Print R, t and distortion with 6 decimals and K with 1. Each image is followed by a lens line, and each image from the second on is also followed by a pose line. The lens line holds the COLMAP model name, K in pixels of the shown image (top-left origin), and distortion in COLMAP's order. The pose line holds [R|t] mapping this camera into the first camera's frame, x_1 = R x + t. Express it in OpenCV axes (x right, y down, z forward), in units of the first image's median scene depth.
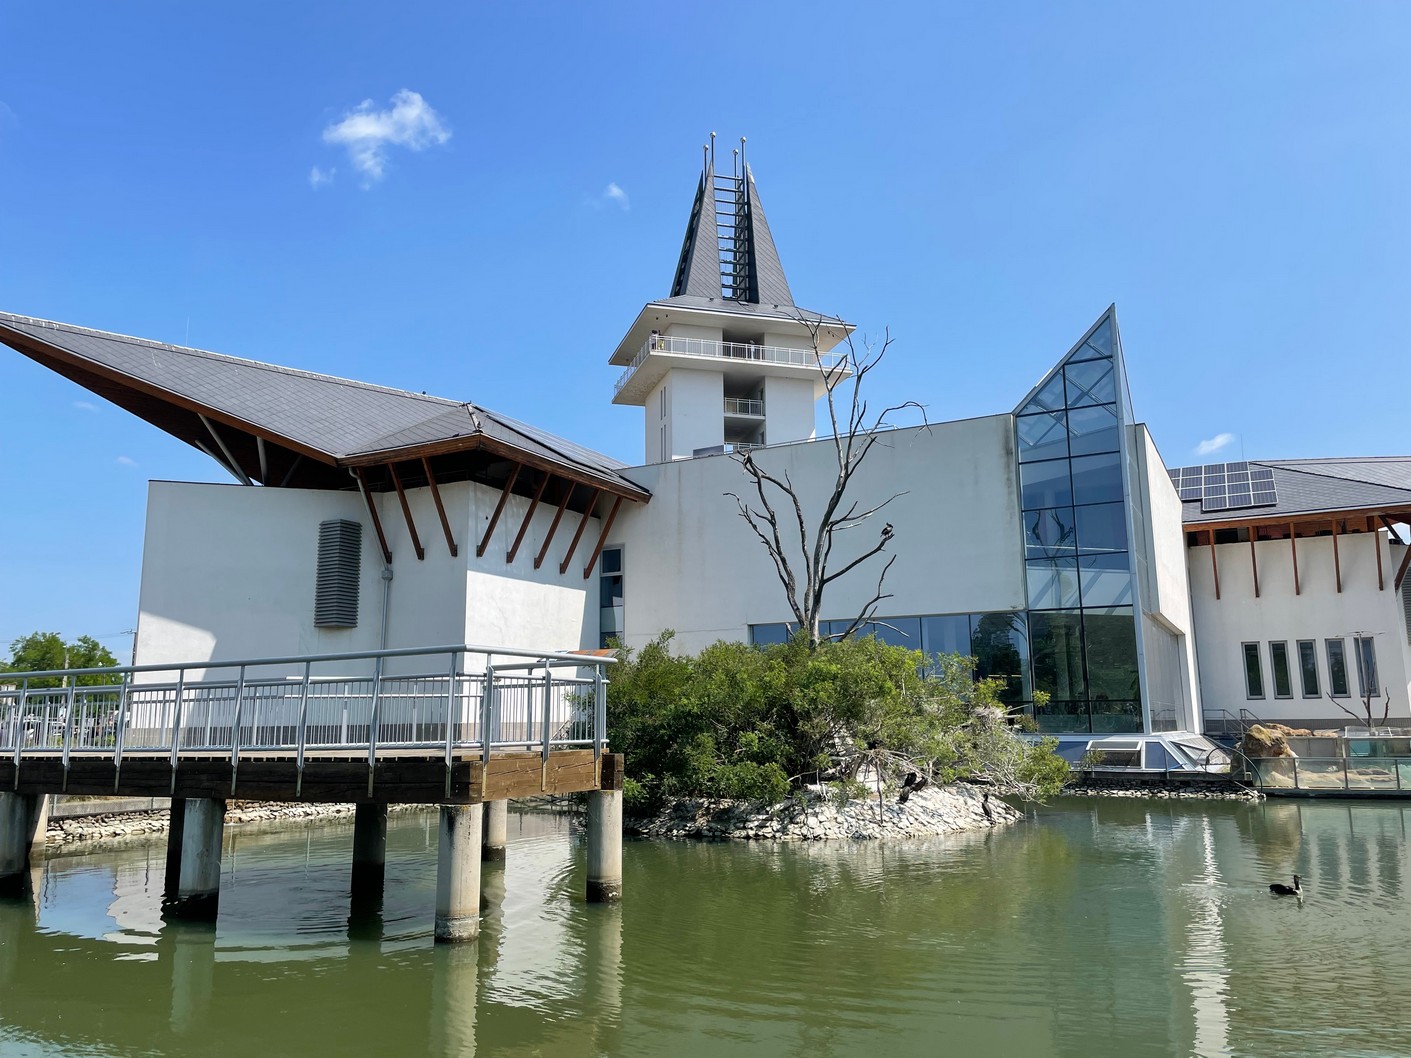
lens RADIAL K [[1073.5, 0, 698.5], [0, 1073.5, 525.2], [0, 0, 1]] dist [0.112378, -0.140492]
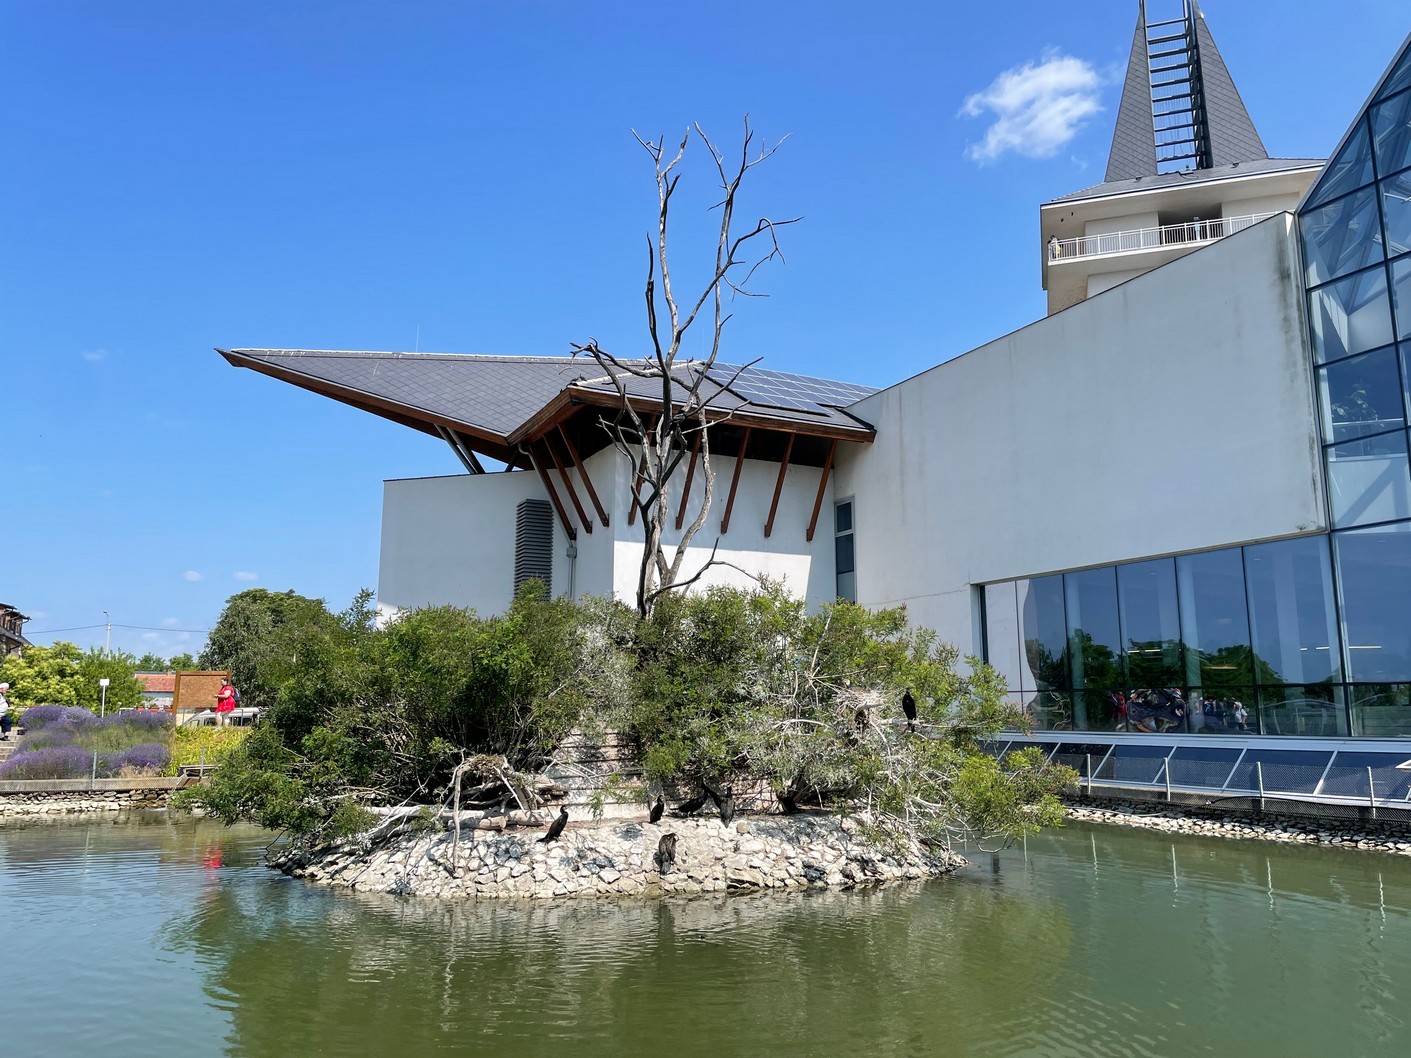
lens RADIAL K [[1073.5, 0, 698.5], [0, 1073.5, 525.2], [0, 0, 1]] dist [0.112378, -0.140492]
pose [[0.818319, -0.090225, -0.567638, 0.333964], [0.096105, 0.995178, -0.019635, 0.050107], [0.566673, -0.038485, 0.823044, 0.280833]]
